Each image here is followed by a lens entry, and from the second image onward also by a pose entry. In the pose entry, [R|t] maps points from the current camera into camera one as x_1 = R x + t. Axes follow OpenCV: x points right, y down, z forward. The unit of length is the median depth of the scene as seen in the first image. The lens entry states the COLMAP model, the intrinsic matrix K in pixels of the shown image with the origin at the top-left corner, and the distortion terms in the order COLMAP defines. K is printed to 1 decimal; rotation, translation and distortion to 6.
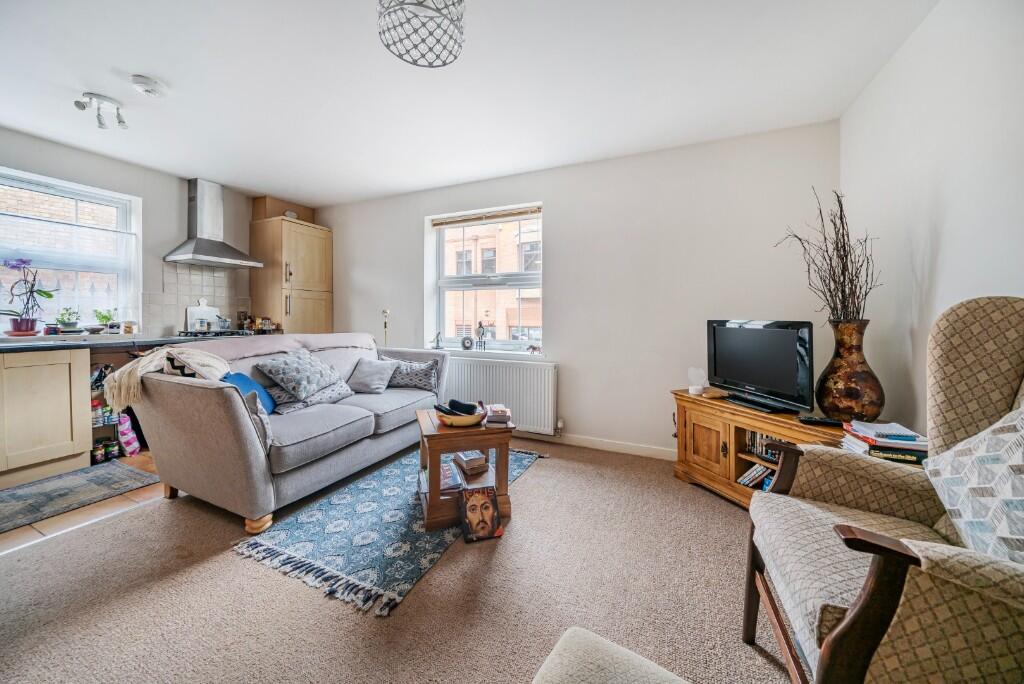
lens RADIAL K [[358.0, 0, 513.4], [0, 358.0, 325.3], [0, 0, 1]] dist [-0.003161, 0.000542]
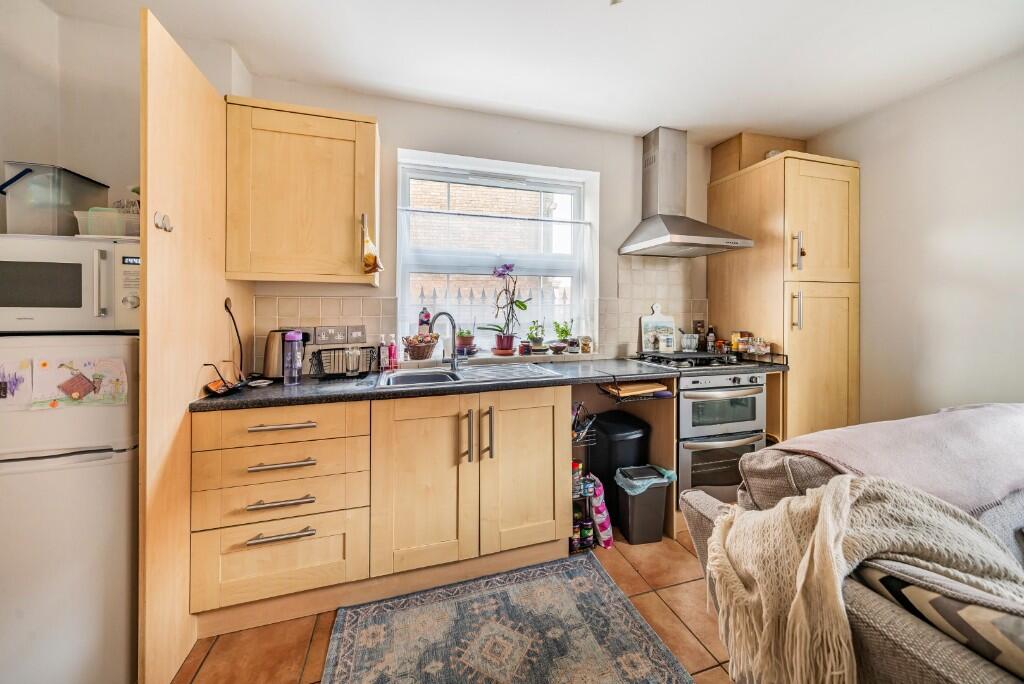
lens RADIAL K [[358.0, 0, 514.7], [0, 358.0, 318.0], [0, 0, 1]] dist [-0.003161, 0.000542]
pose [[0.663183, 0.005157, -0.748440, -0.743743], [-0.009690, 0.999952, -0.001696, -0.059881], [0.748395, 0.008377, 0.663201, 0.464364]]
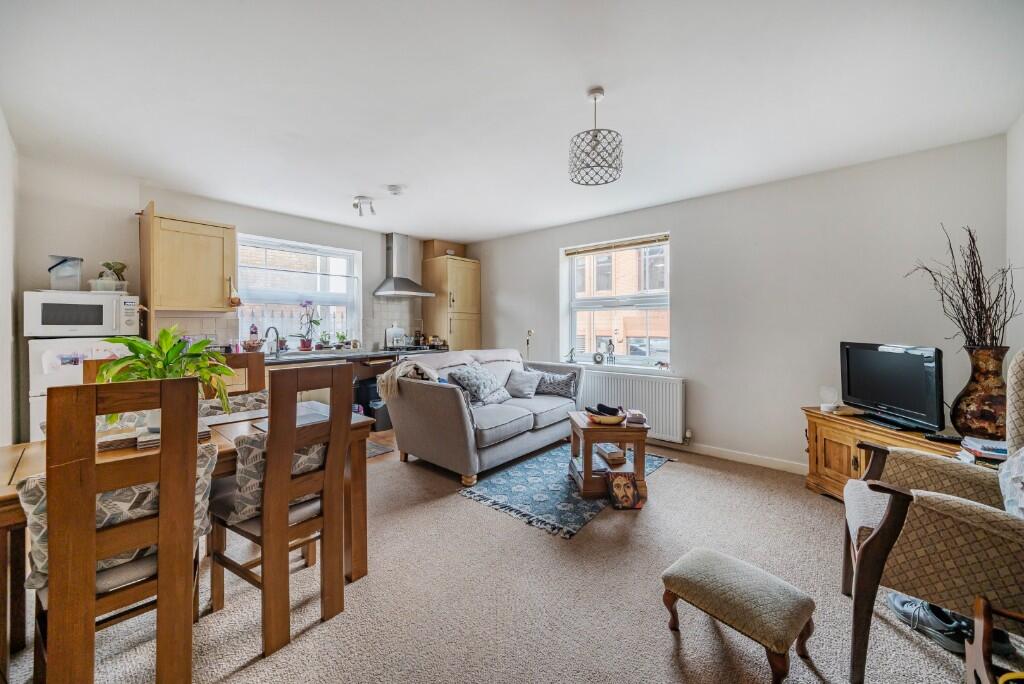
lens RADIAL K [[386.3, 0, 512.2], [0, 386.3, 332.3], [0, 0, 1]] dist [0.008111, -0.000112]
pose [[0.957390, -0.004897, -0.288756, -0.050404], [0.003943, 0.999985, -0.003885, -0.039467], [0.288770, 0.002581, 0.957395, -0.349692]]
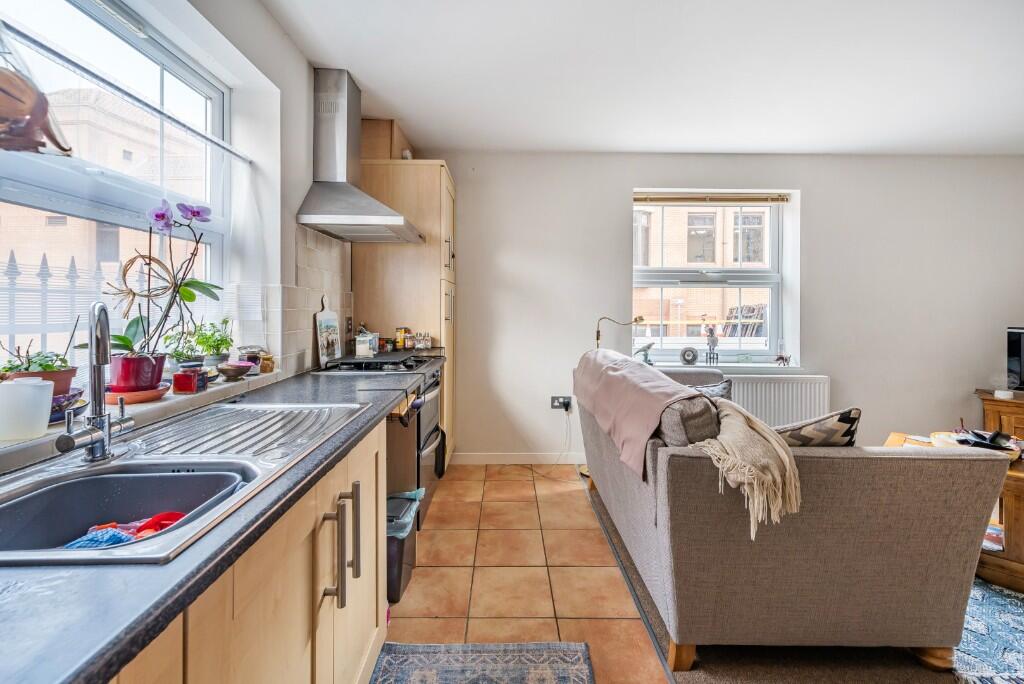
lens RADIAL K [[436.5, 0, 497.4], [0, 436.5, 318.3], [0, 0, 1]] dist [-0.000148, -0.000013]
pose [[0.907461, -0.012416, 0.419953, -1.275877], [0.010116, 0.999919, 0.007704, -0.062147], [-0.420015, -0.002743, 0.907513, 0.425614]]
